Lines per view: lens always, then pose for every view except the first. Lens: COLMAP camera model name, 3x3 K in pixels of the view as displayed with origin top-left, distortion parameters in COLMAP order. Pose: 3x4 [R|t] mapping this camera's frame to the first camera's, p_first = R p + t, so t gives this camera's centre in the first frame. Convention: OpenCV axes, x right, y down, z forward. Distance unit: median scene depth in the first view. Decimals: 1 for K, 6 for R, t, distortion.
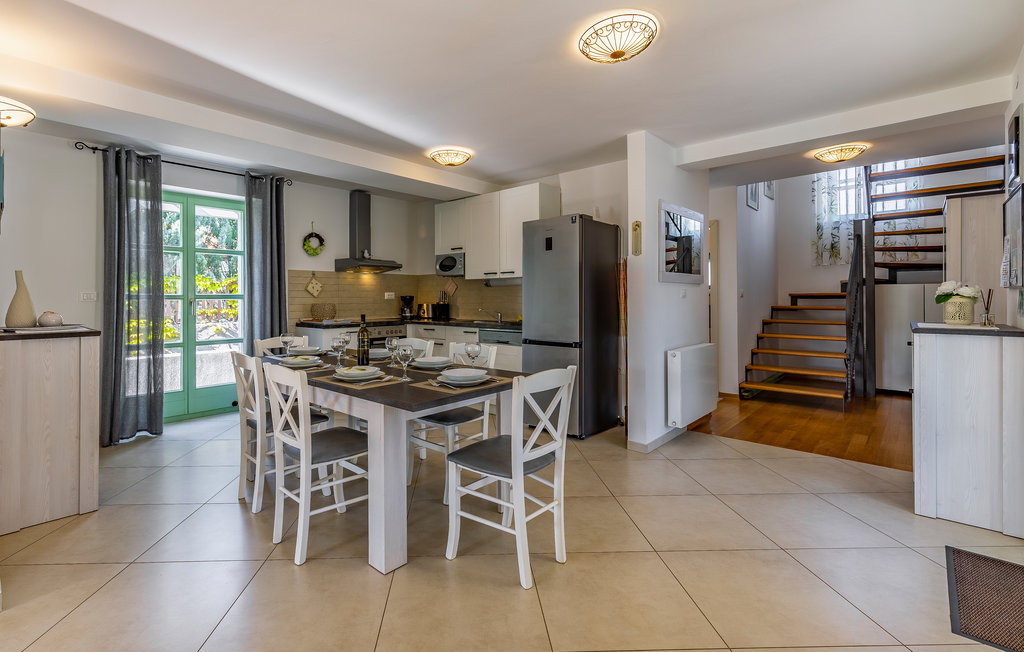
lens RADIAL K [[473.0, 0, 477.9], [0, 473.0, 299.1], [0, 0, 1]] dist [0.013535, -0.002107]
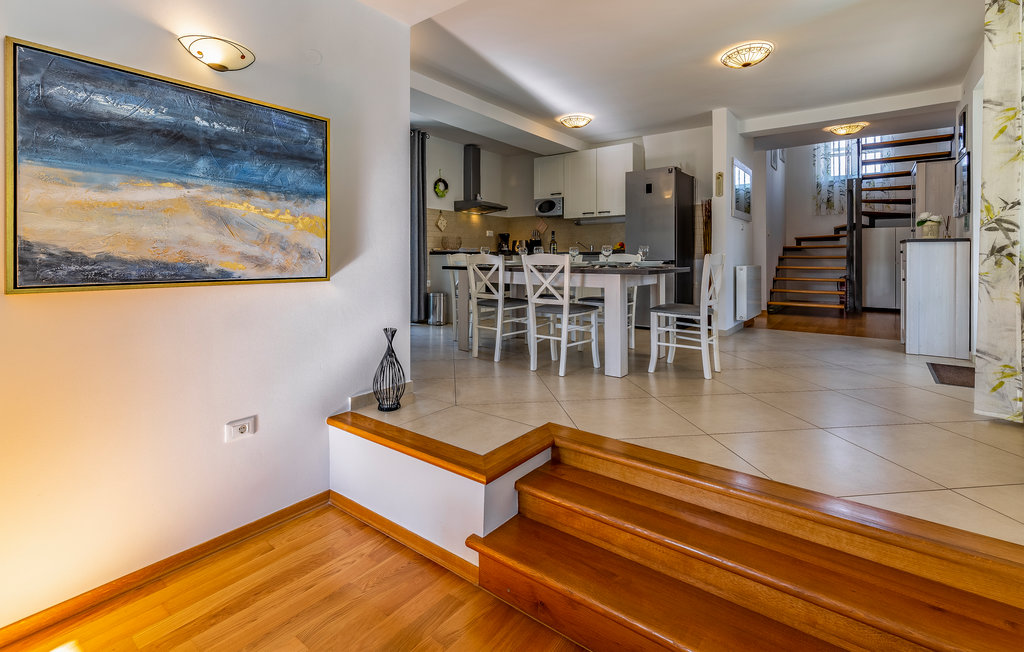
lens RADIAL K [[473.0, 0, 514.6], [0, 473.0, 256.7], [0, 0, 1]] dist [0.013535, -0.002107]
pose [[0.994090, 0.006269, 0.108380, -0.290506], [-0.005484, 0.999957, -0.007541, 0.069469], [-0.108423, 0.006902, 0.994081, -0.230029]]
